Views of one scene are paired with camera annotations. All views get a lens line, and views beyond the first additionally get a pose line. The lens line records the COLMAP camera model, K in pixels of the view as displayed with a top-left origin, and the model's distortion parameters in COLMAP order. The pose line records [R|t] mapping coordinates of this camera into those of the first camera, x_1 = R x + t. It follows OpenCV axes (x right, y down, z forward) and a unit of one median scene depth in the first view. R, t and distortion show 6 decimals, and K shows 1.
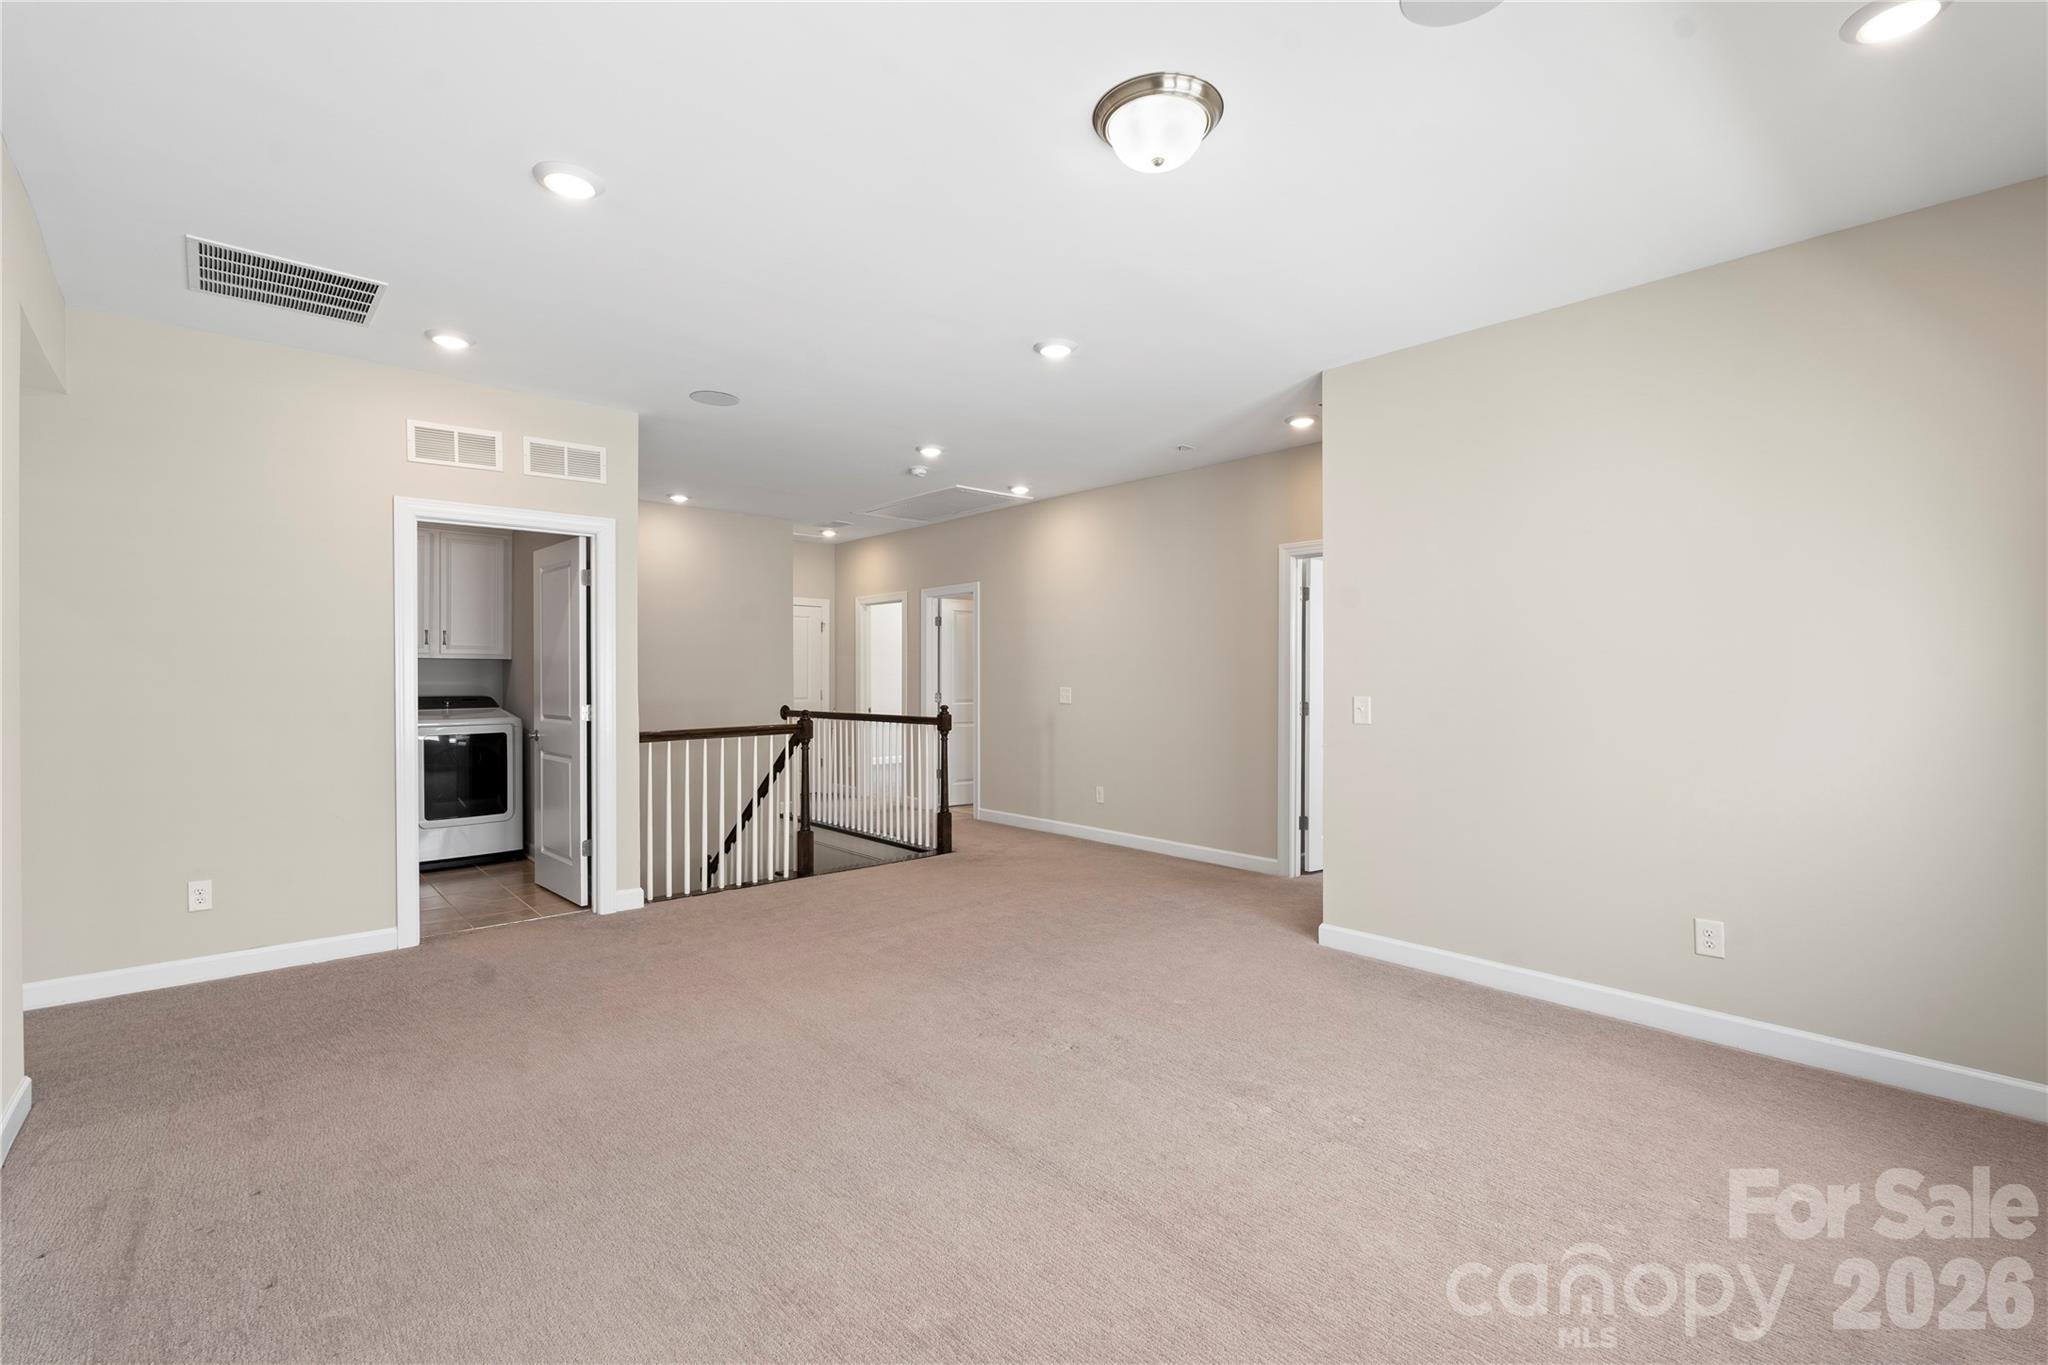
lens RADIAL K [[902.8, 0, 1022.5], [0, 902.8, 678.3], [0, 0, 1]] dist [-0.002118, 0.000488]
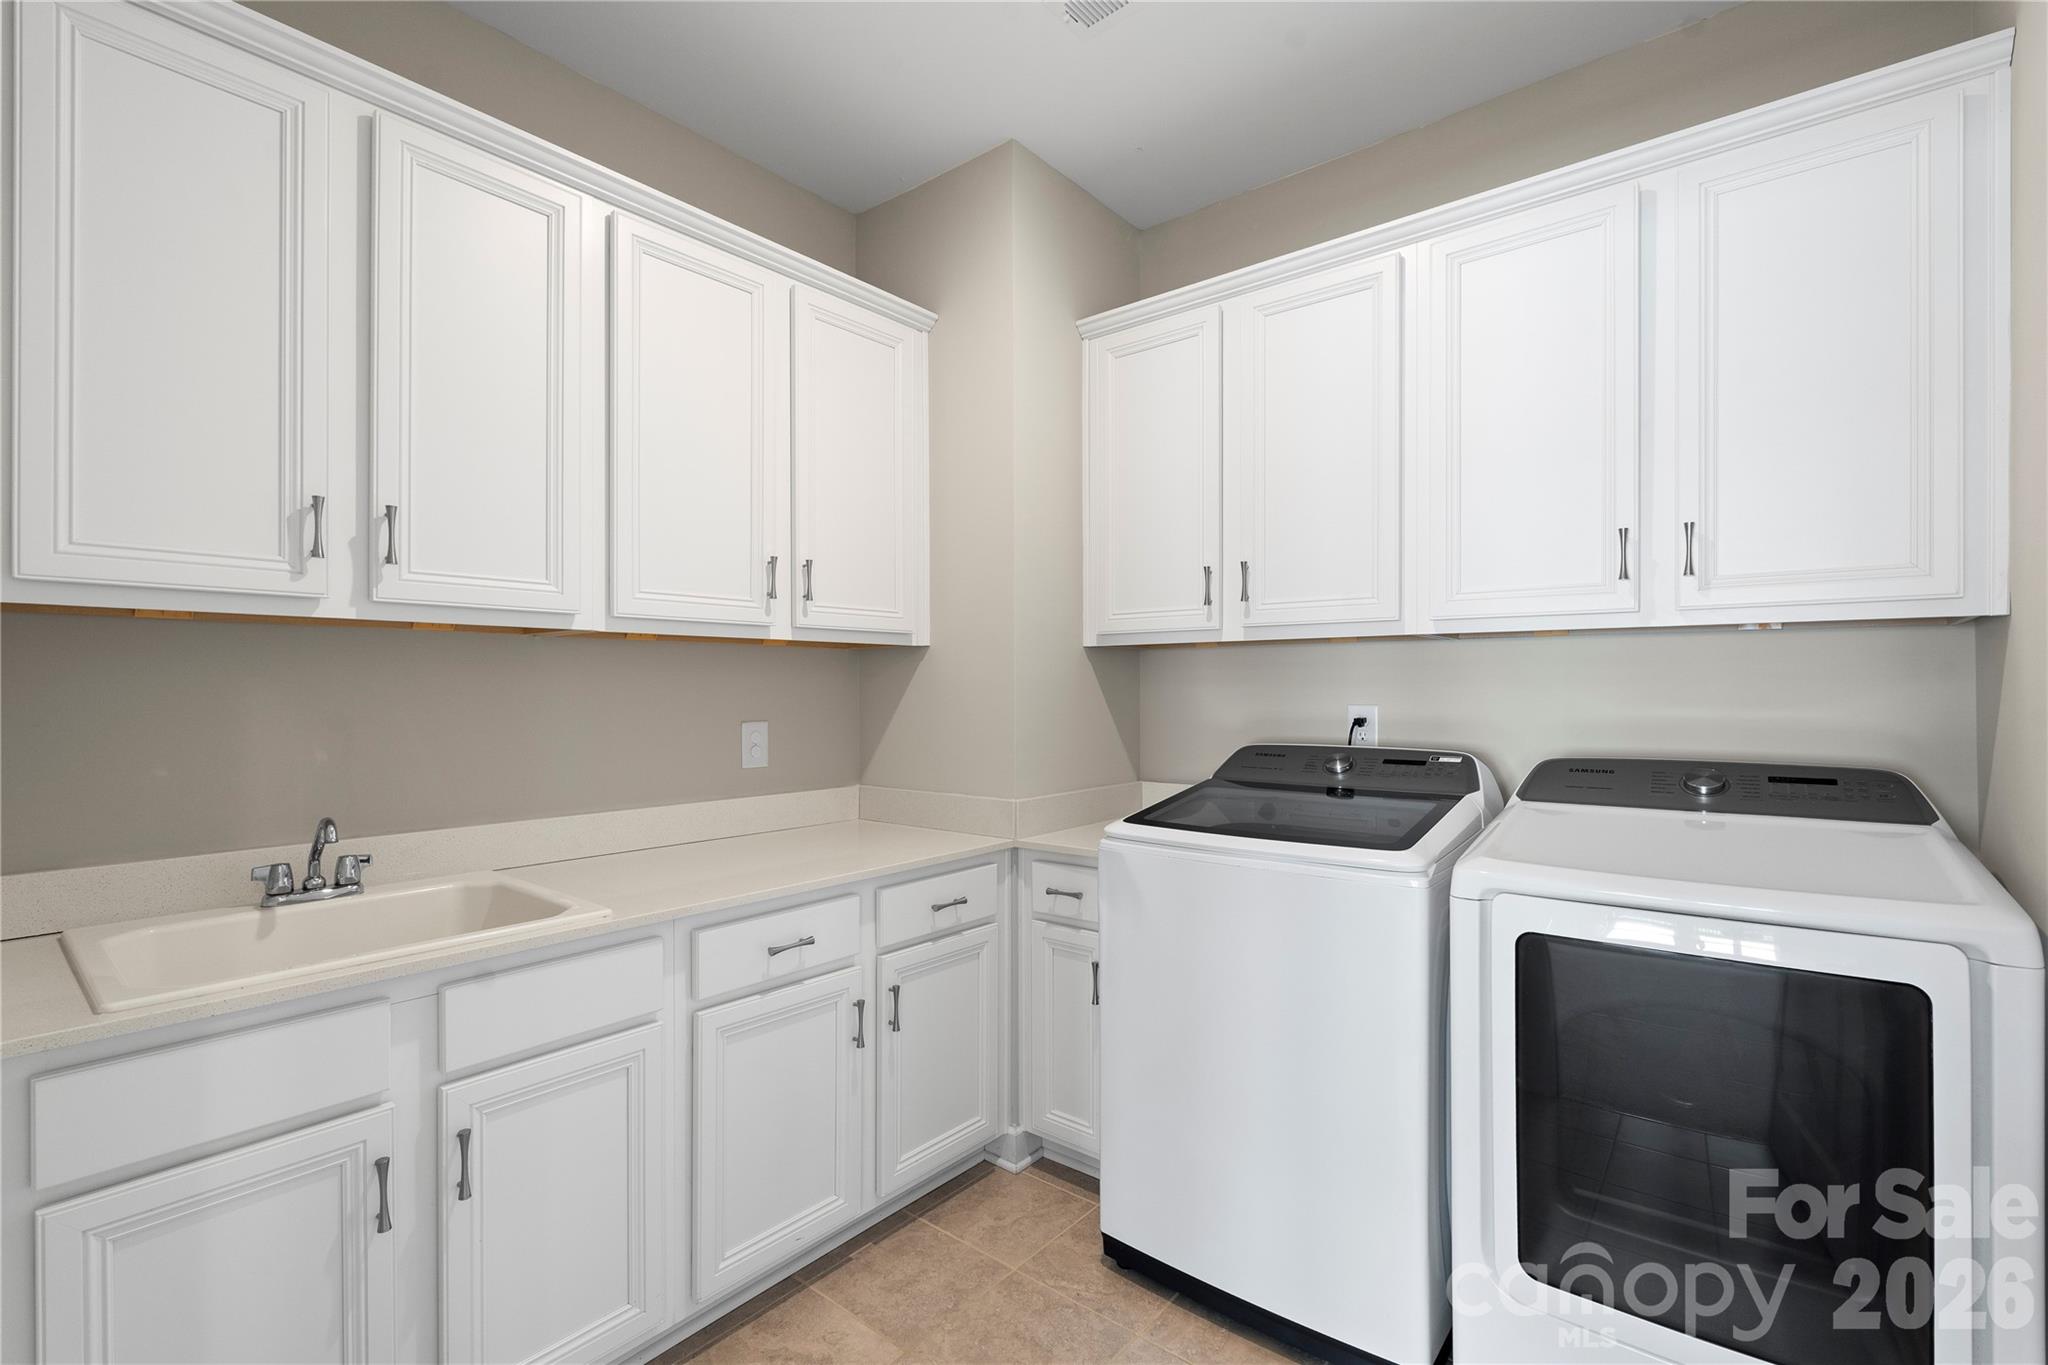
lens RADIAL K [[902.8, 0, 1023.2], [0, 902.8, 684.2], [0, 0, 1]] dist [-0.002118, 0.000488]
pose [[0.133889, -0.001492, -0.990995, -0.395346], [-0.003714, 0.999991, -0.002008, -0.002822], [0.990989, 0.003950, 0.133883, 0.759731]]
